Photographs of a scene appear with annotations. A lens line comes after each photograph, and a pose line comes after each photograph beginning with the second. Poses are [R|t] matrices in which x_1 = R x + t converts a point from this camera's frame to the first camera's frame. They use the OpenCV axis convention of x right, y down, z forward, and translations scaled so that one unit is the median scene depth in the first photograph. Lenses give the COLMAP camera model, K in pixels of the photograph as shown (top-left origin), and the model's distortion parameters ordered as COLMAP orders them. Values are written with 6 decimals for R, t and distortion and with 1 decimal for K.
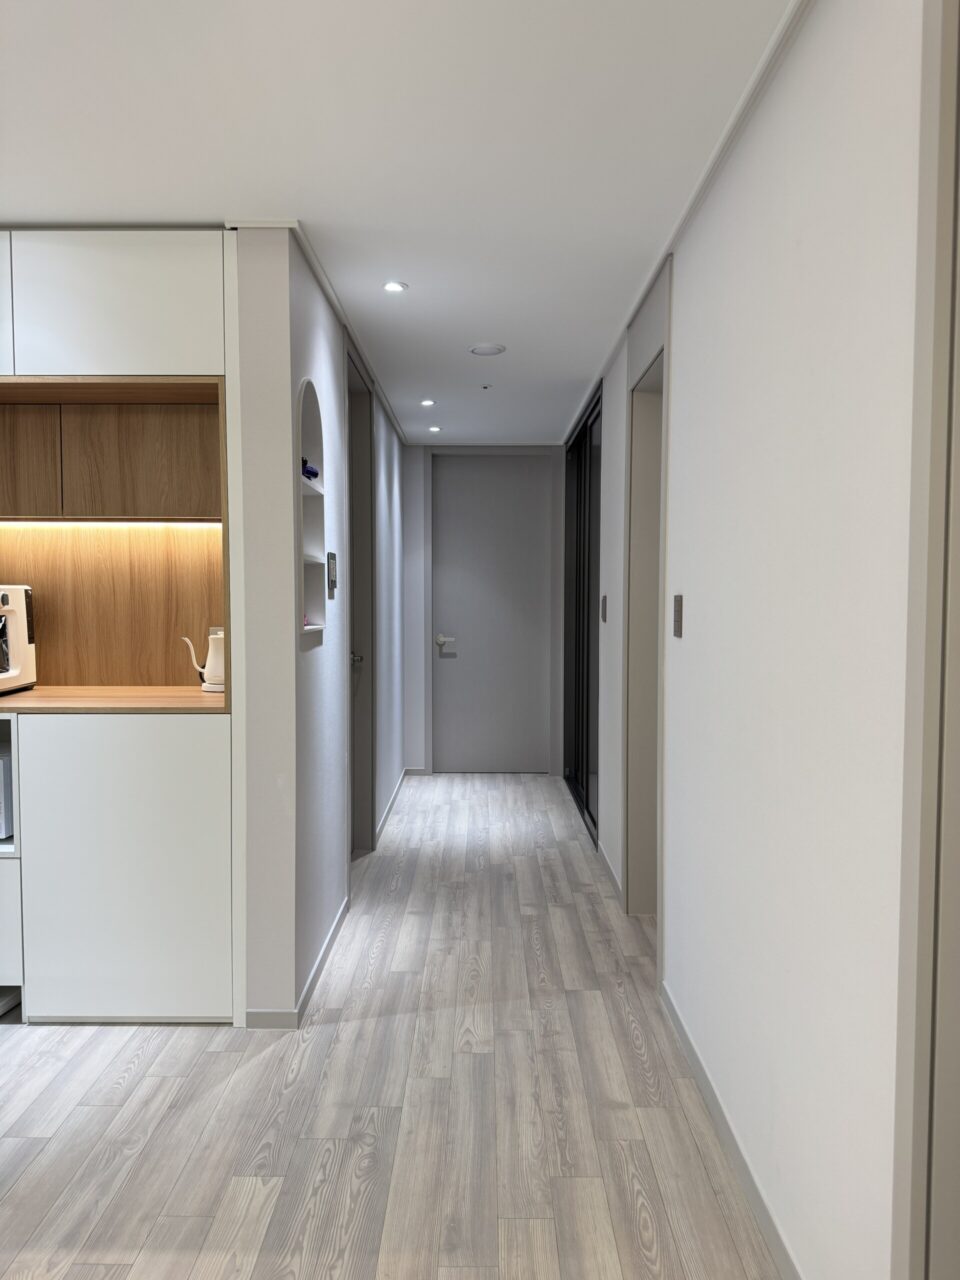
lens RADIAL K [[906.8, 0, 480.0], [0, 906.8, 640.0], [0, 0, 1]] dist [0.008017, 0.000838]
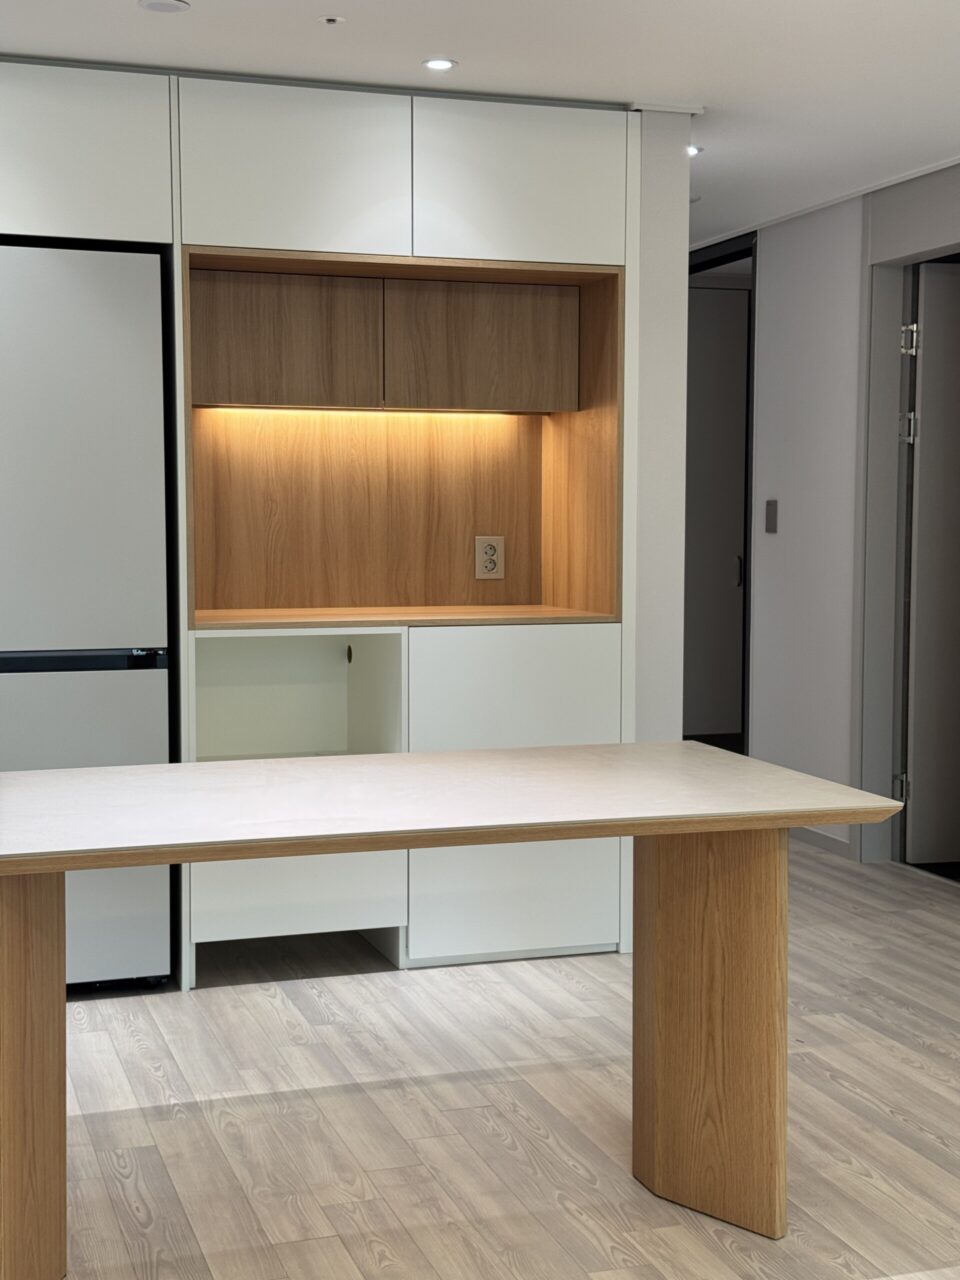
lens RADIAL K [[1767.7, 0, 480.0], [0, 1767.7, 640.0], [0, 0, 1]] dist [0.136939, 0.008582]
pose [[0.947680, -0.025093, 0.318235, -0.924980], [0.017192, 0.999471, 0.027610, 0.042166], [-0.318760, -0.020694, 0.947610, -0.655239]]
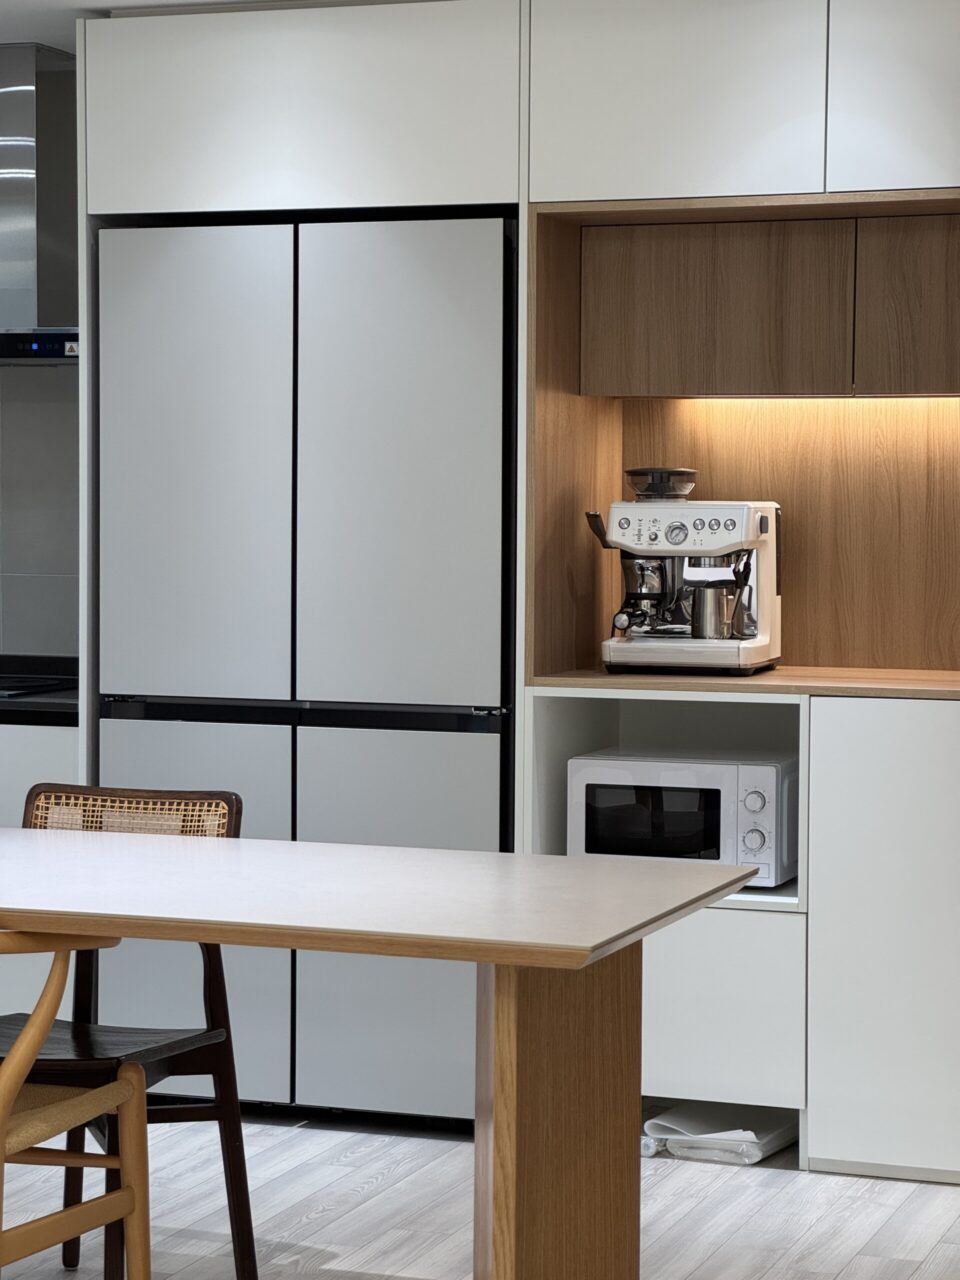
lens RADIAL K [[2809.6, 0, 480.0], [0, 2809.6, 640.0], [0, 0, 1]] dist [0.064017, 0.096406]
pose [[0.940693, 0.019402, -0.338704, -0.035989], [-0.018909, 0.999810, 0.004756, 0.031217], [0.338732, 0.001930, 0.940881, -0.940127]]
